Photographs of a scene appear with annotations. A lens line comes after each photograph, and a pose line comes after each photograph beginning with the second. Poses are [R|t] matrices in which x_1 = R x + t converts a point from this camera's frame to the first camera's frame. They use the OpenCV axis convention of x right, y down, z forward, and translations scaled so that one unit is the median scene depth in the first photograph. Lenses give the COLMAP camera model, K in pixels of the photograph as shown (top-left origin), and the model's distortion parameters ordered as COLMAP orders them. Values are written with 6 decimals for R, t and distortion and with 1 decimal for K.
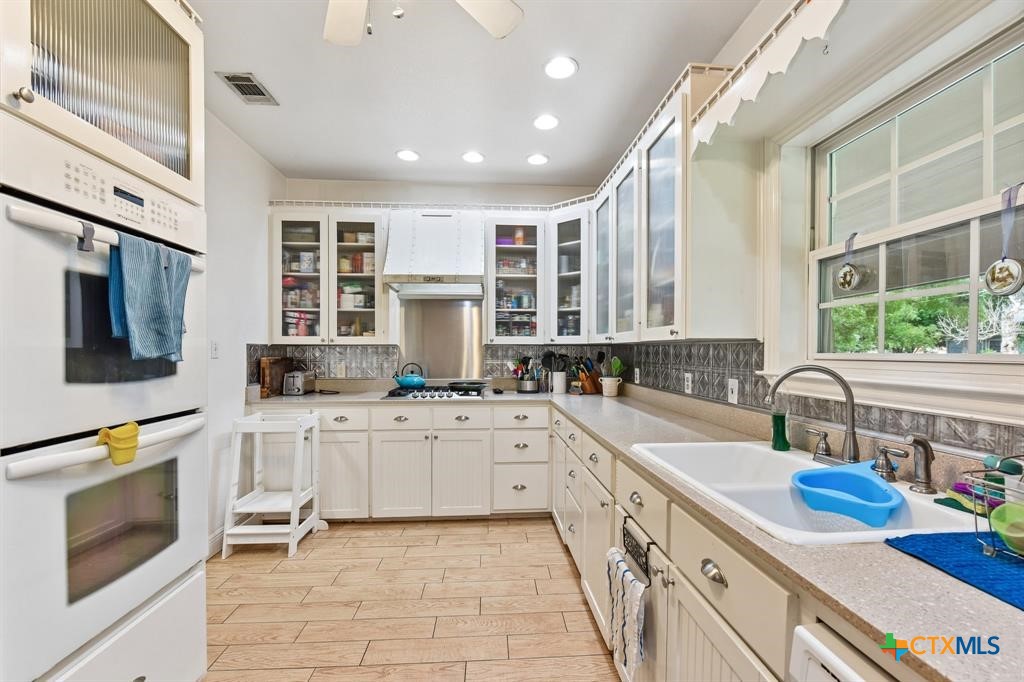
lens RADIAL K [[421.7, 0, 514.3], [0, 421.7, 349.2], [0, 0, 1]] dist [-0.001483, -0.000588]
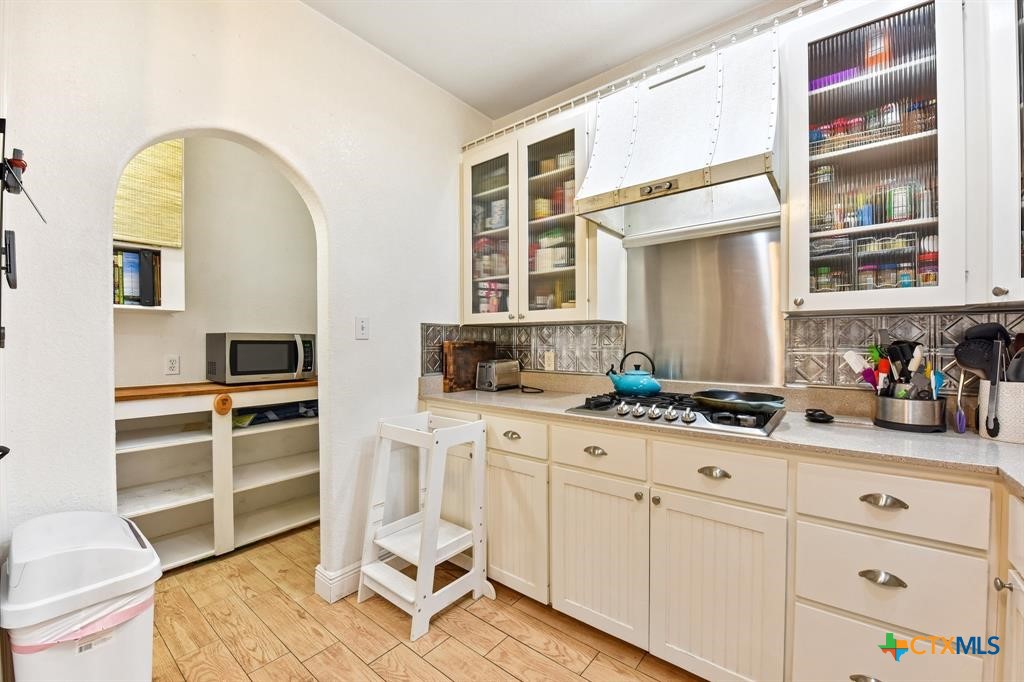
lens RADIAL K [[408.3, 0, 512.0], [0, 408.3, 341.0], [0, 0, 1]] dist [-0.001536, -0.011153]
pose [[0.747005, -0.000636, -0.664818, 0.005561], [0.002663, 0.999994, 0.002035, 0.017382], [0.664813, -0.003291, 0.747002, 0.475783]]
